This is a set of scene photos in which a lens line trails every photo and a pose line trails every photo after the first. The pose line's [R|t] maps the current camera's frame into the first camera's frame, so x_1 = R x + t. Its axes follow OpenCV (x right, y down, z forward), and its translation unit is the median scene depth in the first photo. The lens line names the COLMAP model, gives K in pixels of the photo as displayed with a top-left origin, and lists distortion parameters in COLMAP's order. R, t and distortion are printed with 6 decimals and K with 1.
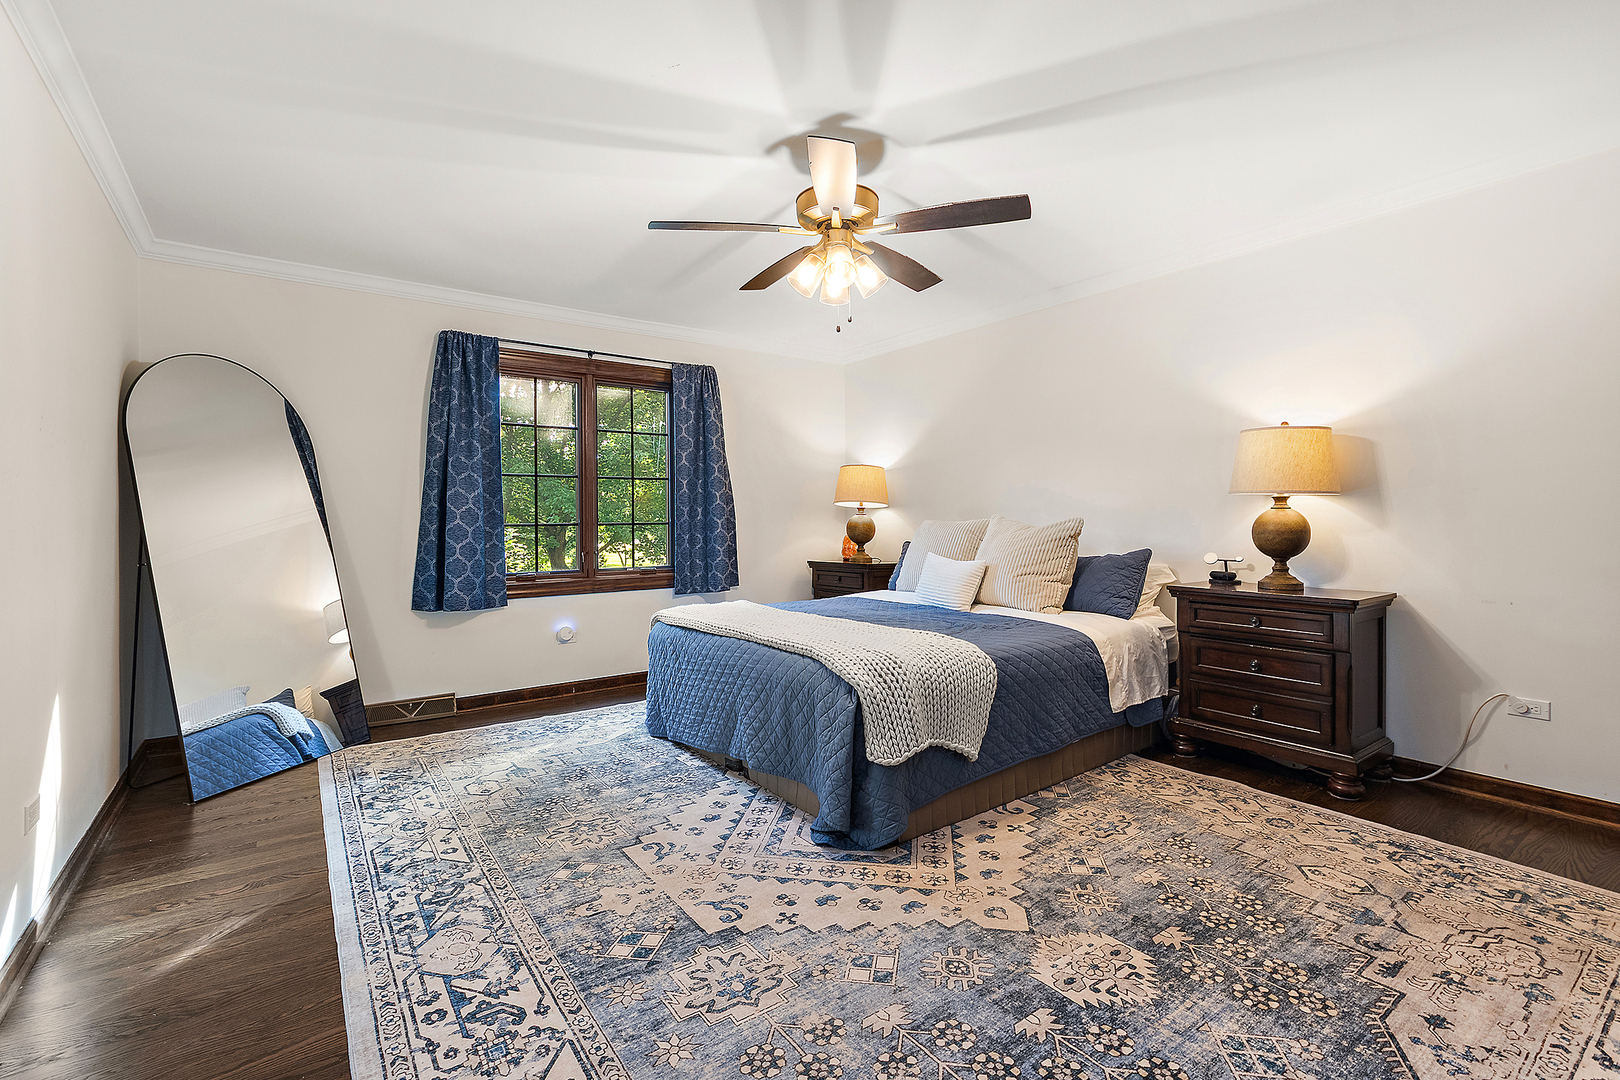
lens RADIAL K [[729.7, 0, 781.1], [0, 729.7, 520.9], [0, 0, 1]] dist [-0.001630, 0.000751]
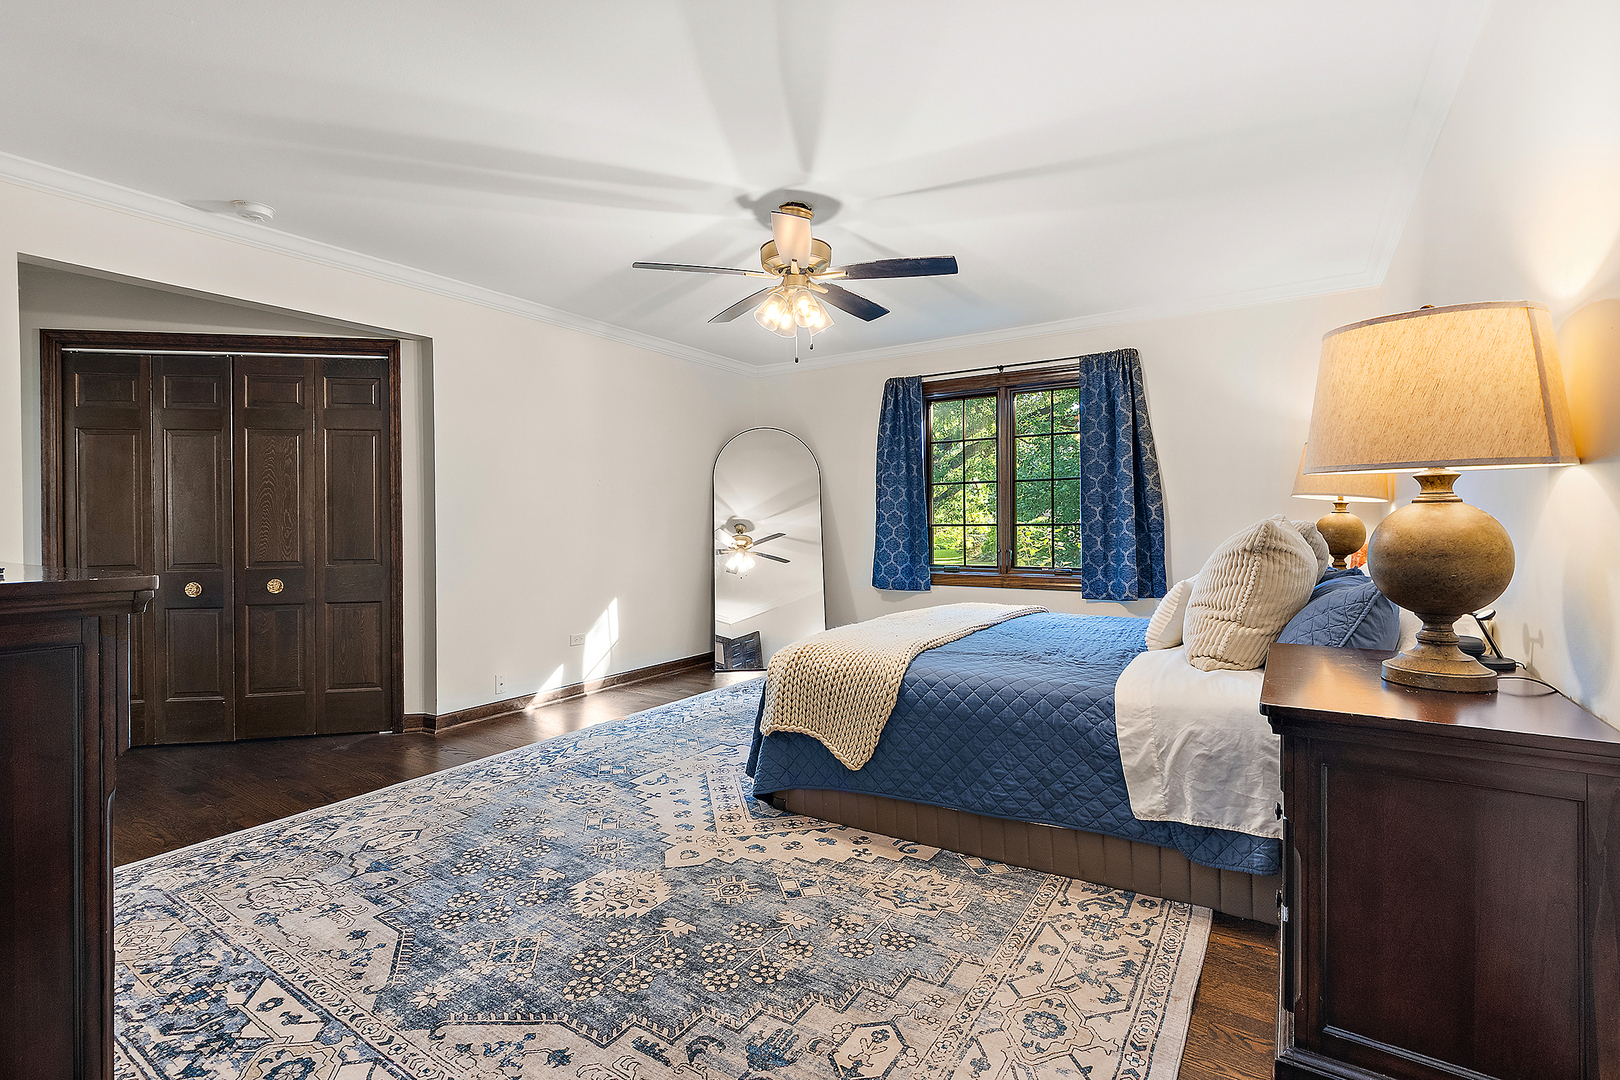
lens RADIAL K [[729.7, 0, 804.8], [0, 729.7, 527.8], [0, 0, 1]] dist [-0.001630, 0.000751]
pose [[0.363954, 0.010051, -0.931363, 1.264676], [0.005620, 0.999900, 0.012987, -0.012765], [0.931400, -0.009961, 0.363861, 0.638332]]
